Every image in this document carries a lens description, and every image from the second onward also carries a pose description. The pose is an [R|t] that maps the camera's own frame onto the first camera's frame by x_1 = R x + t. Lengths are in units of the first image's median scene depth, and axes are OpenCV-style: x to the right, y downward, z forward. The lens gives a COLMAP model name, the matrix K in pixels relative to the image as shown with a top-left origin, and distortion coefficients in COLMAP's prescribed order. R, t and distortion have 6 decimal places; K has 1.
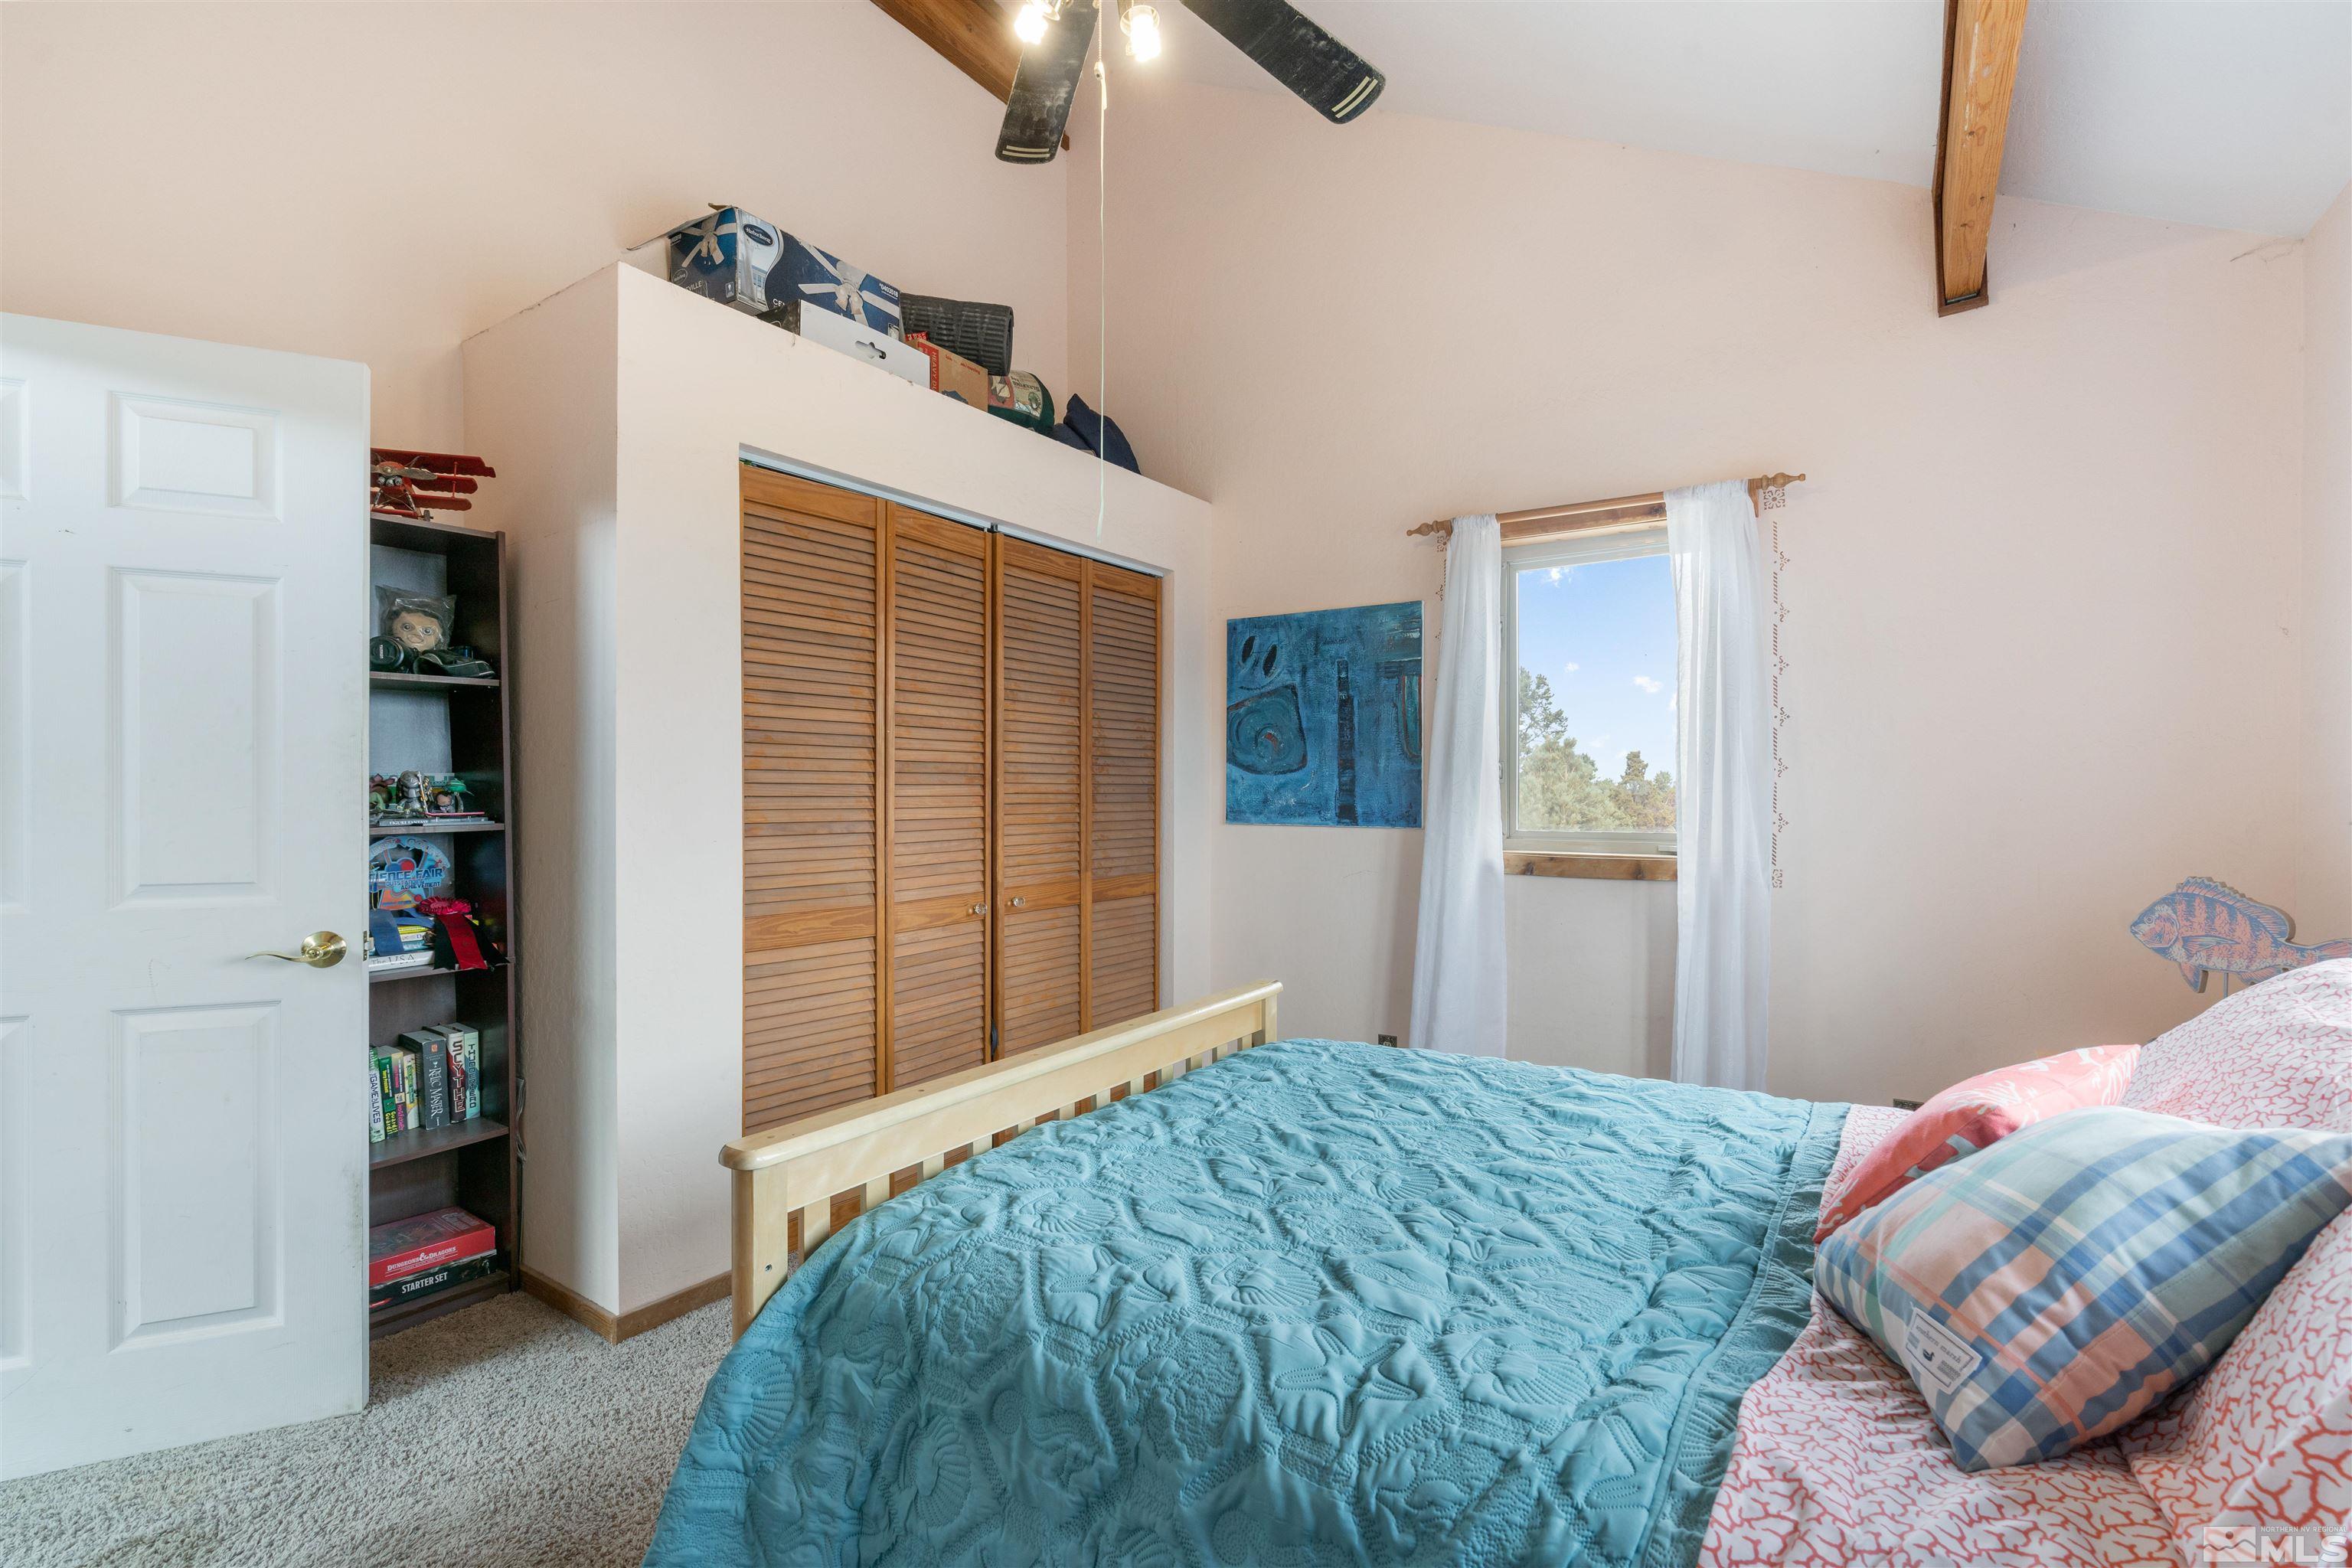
lens RADIAL K [[1069.9, 0, 1166.8], [0, 1069.9, 802.7], [0, 0, 1]] dist [-0.010447, 0.005078]
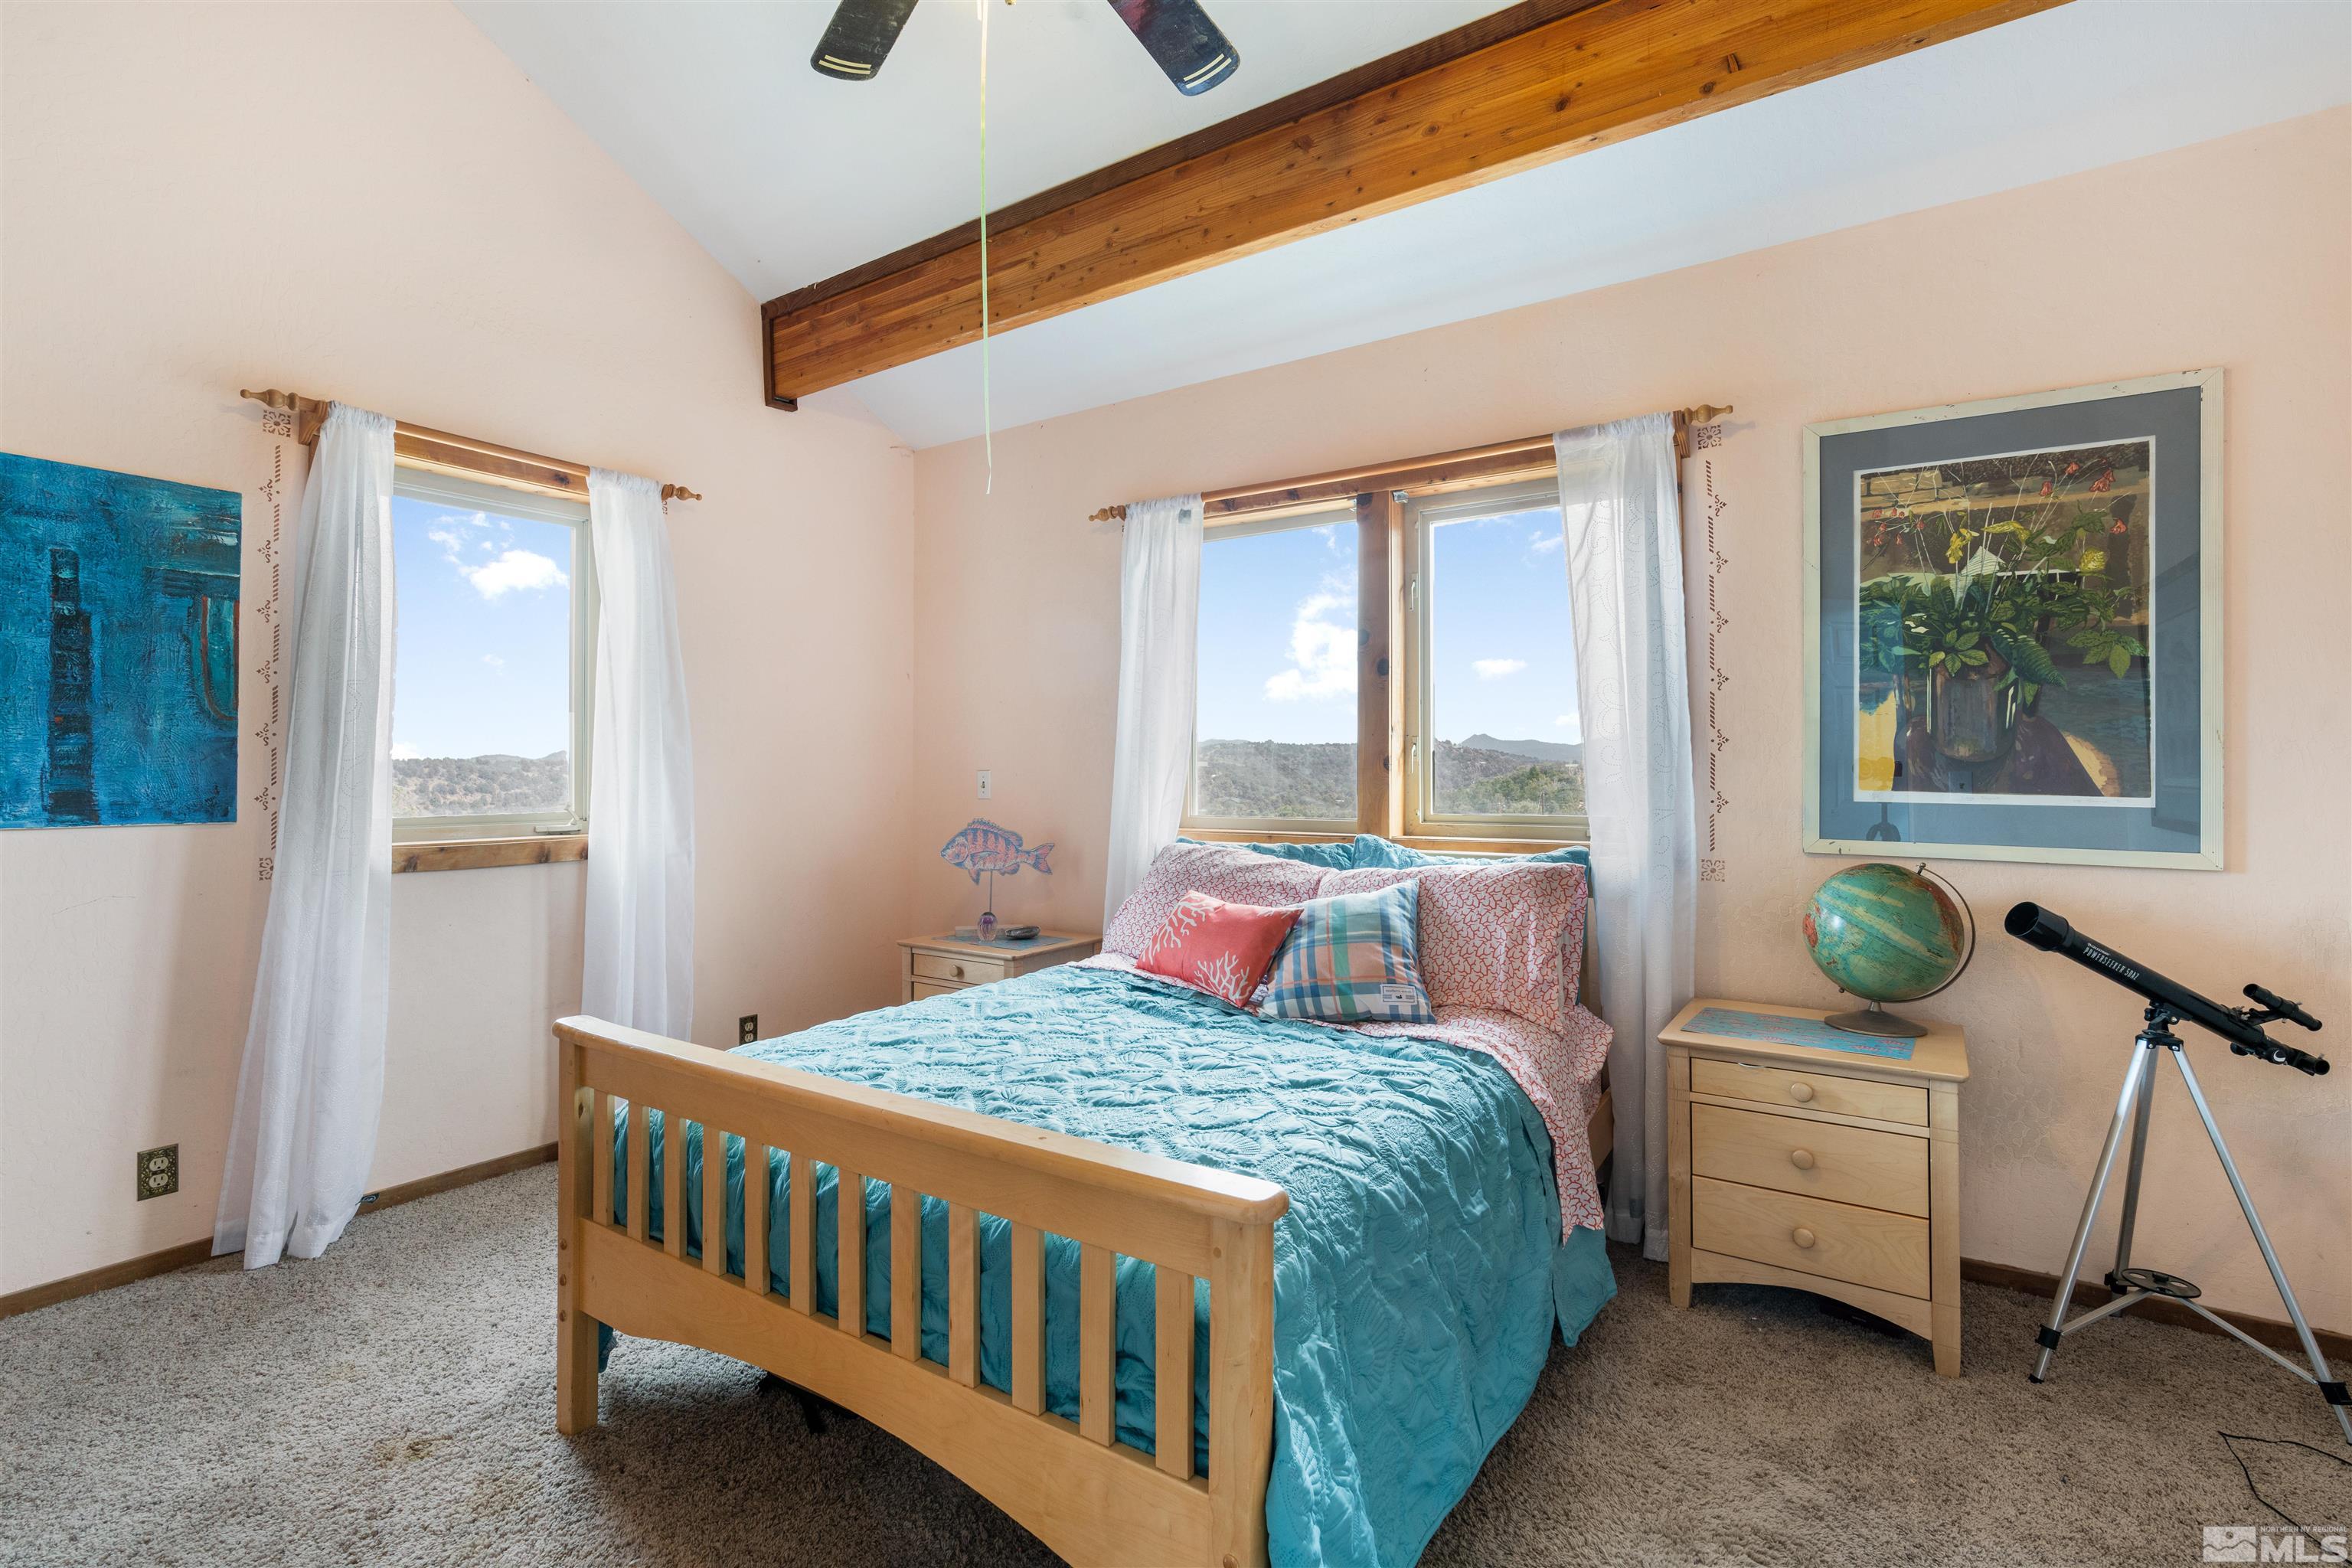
lens RADIAL K [[1069.9, 0, 1186.7], [0, 1069.9, 766.3], [0, 0, 1]] dist [-0.010447, 0.005078]
pose [[-0.014955, 0.004299, 0.999879, -0.462267], [0.010639, 0.999935, -0.004140, -0.002966], [-0.999832, 0.010576, -0.015000, 0.401261]]
